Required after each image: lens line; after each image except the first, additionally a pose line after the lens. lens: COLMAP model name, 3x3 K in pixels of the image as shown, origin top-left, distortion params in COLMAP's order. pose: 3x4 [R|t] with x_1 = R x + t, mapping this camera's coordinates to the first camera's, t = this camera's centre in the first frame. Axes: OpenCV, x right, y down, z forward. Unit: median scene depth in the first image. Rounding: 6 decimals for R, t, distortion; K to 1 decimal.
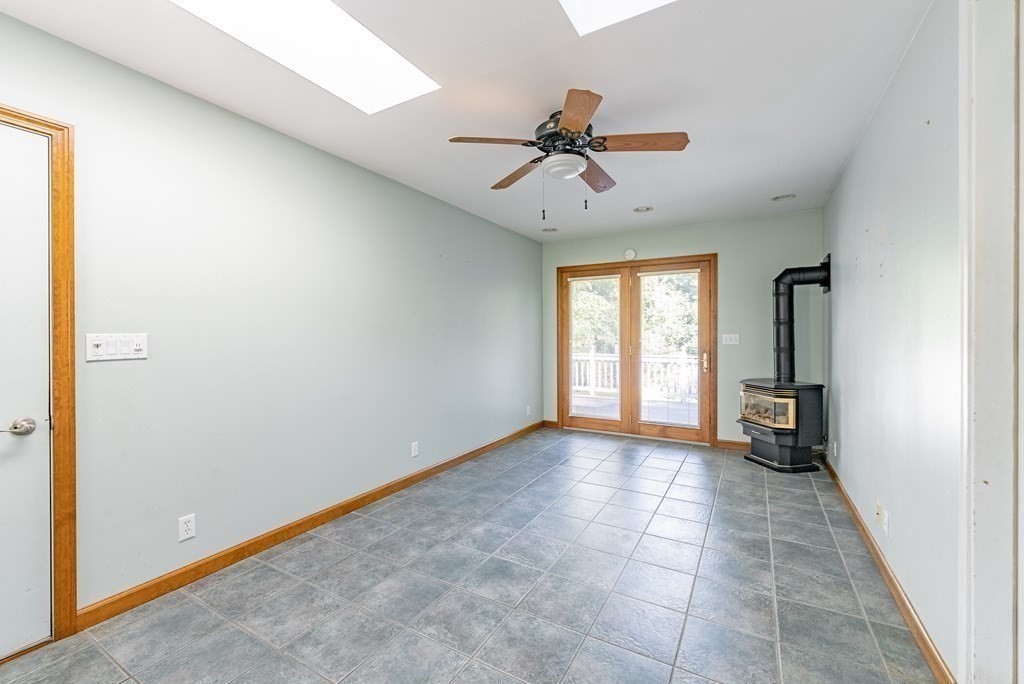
lens RADIAL K [[424.1, 0, 512.2], [0, 424.1, 336.7], [0, 0, 1]] dist [0.000902, -0.000075]
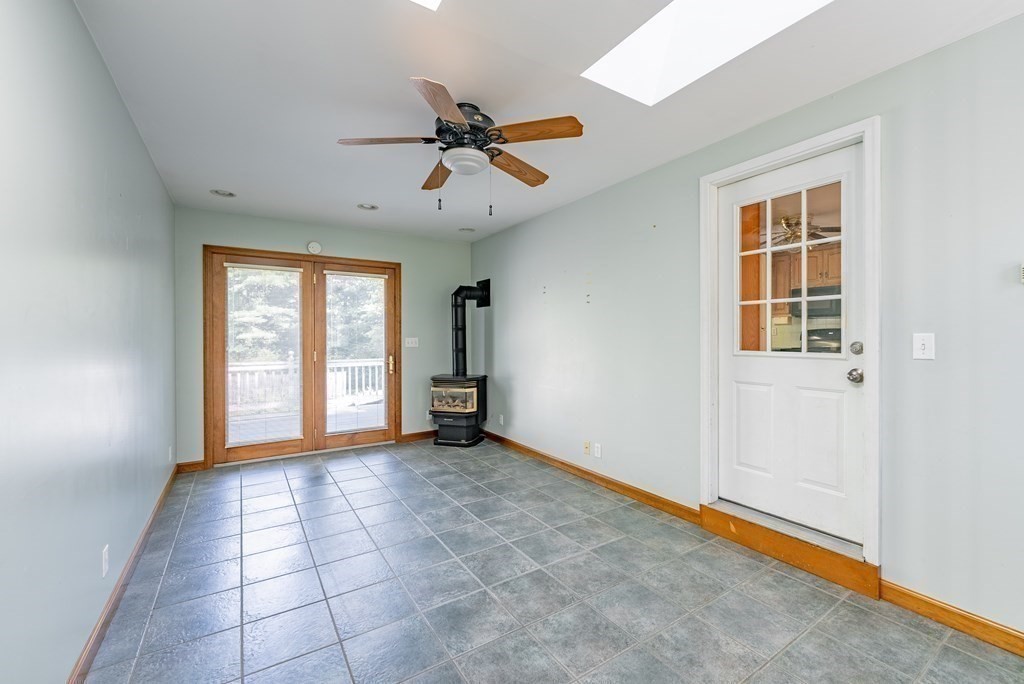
lens RADIAL K [[423.2, 0, 522.3], [0, 423.2, 338.8], [0, 0, 1]] dist [0.001200, -0.000156]
pose [[0.454985, -0.000871, 0.890499, -0.340223], [0.006472, 0.999976, -0.002328, 0.001057], [-0.890476, 0.006823, 0.454979, 0.233251]]
